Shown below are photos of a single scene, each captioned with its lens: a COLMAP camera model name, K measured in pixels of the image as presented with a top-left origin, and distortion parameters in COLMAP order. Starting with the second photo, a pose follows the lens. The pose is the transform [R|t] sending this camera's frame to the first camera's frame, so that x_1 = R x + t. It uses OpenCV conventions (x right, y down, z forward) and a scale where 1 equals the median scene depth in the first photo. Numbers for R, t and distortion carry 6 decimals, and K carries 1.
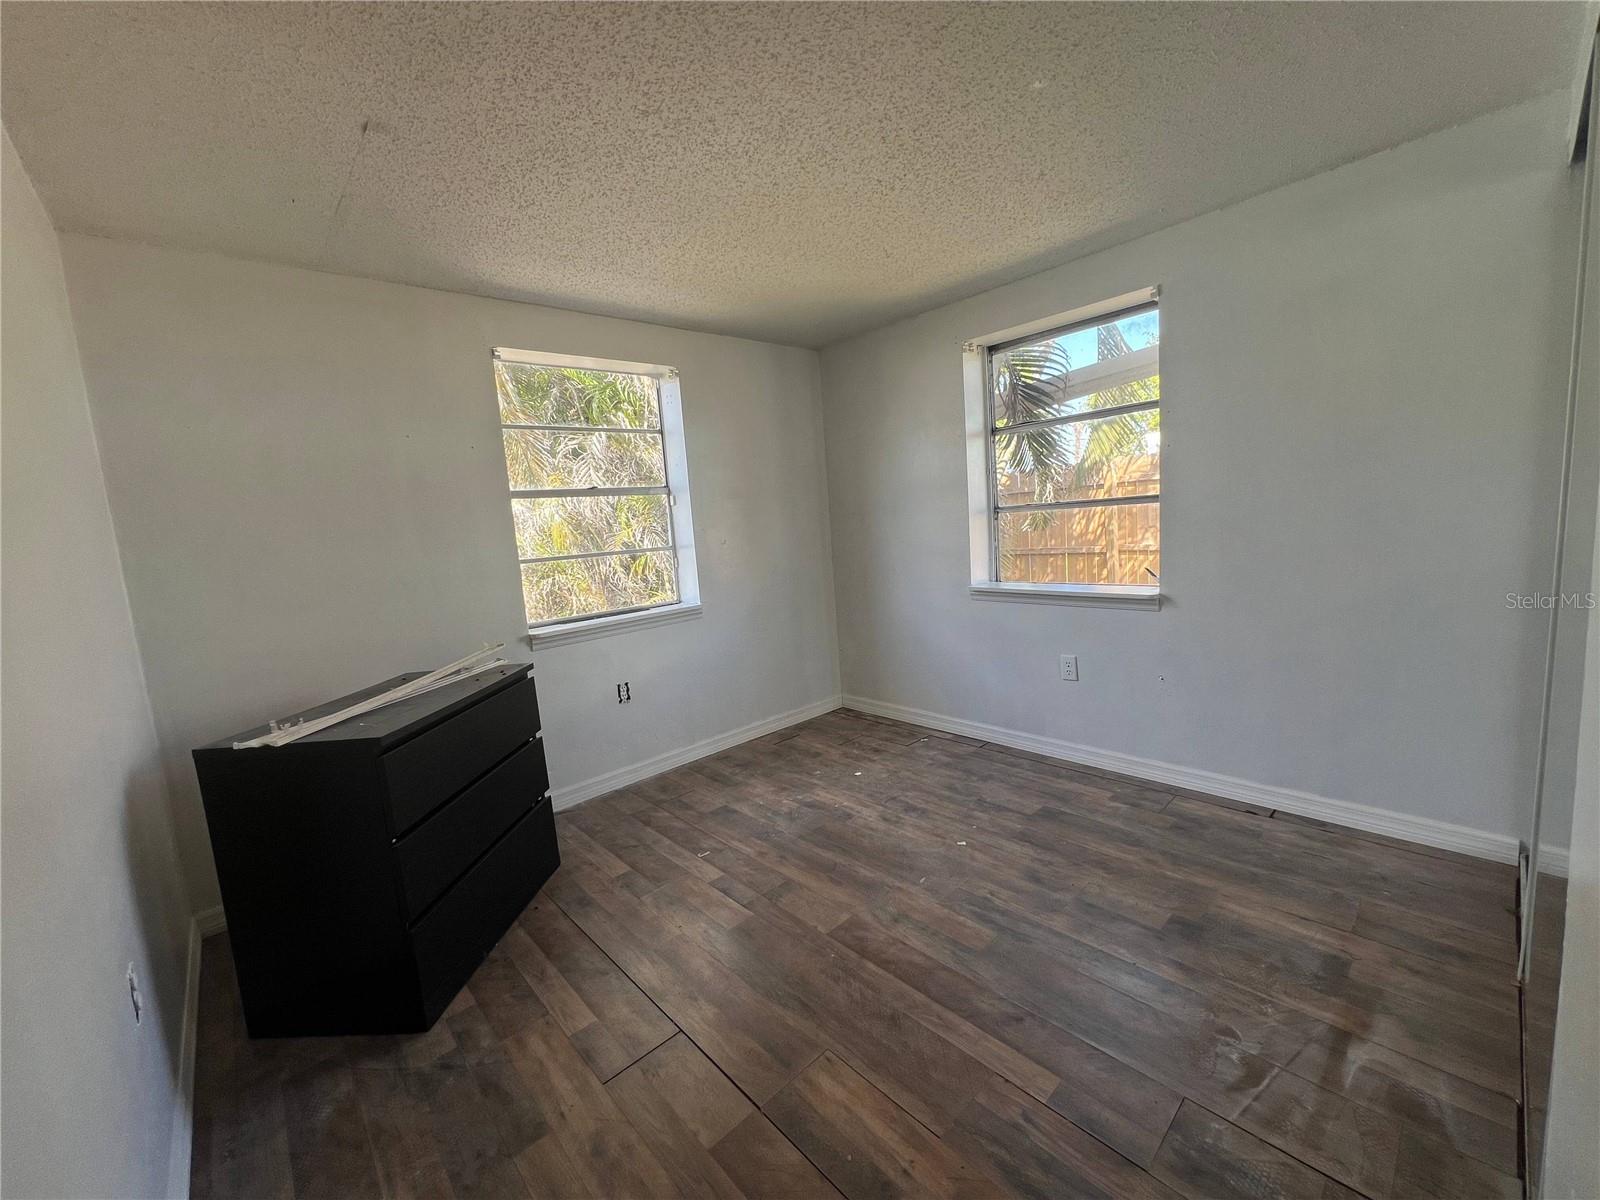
lens RADIAL K [[638.1, 0, 799.9], [0, 638.1, 594.8], [0, 0, 1]] dist [0.000425, -0.000384]
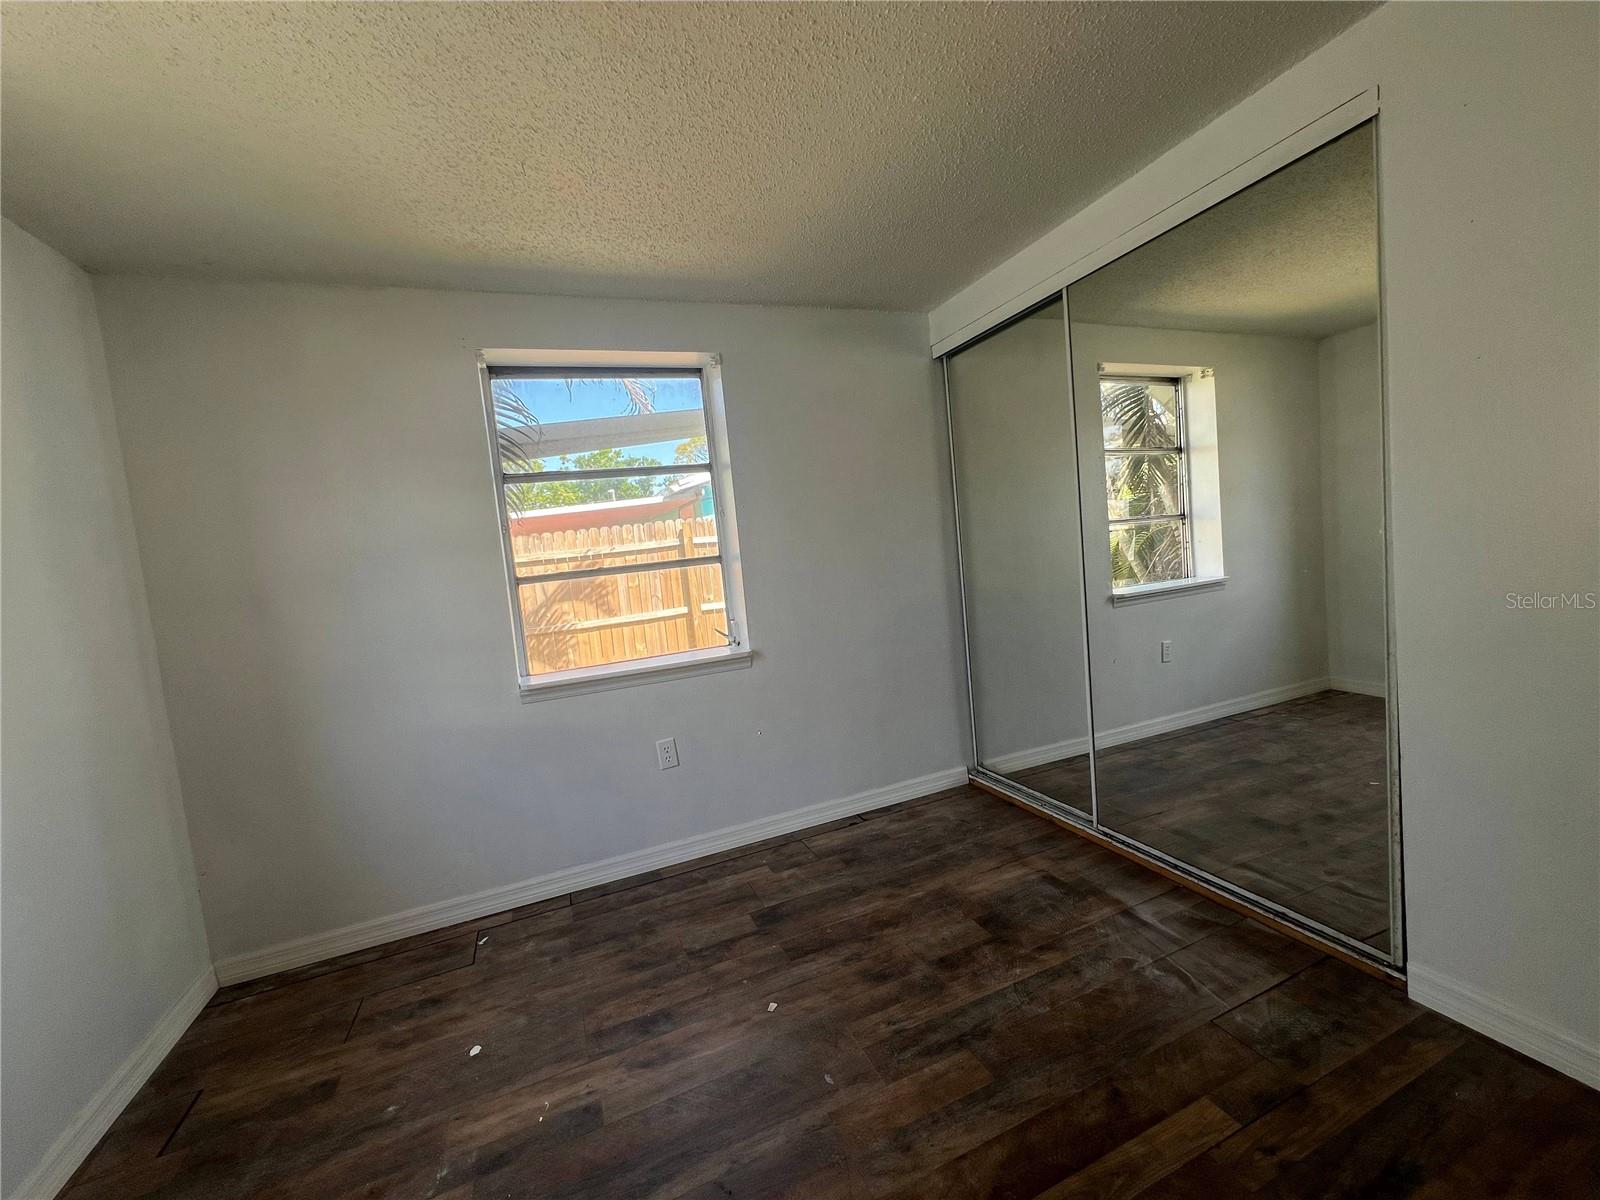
lens RADIAL K [[638.1, 0, 799.9], [0, 638.1, 594.8], [0, 0, 1]] dist [0.000425, -0.000384]
pose [[0.353424, -0.026287, 0.935094, -0.395086], [0.185822, 0.981658, -0.042636, -0.032535], [-0.916822, 0.188829, 0.351826, 0.620043]]
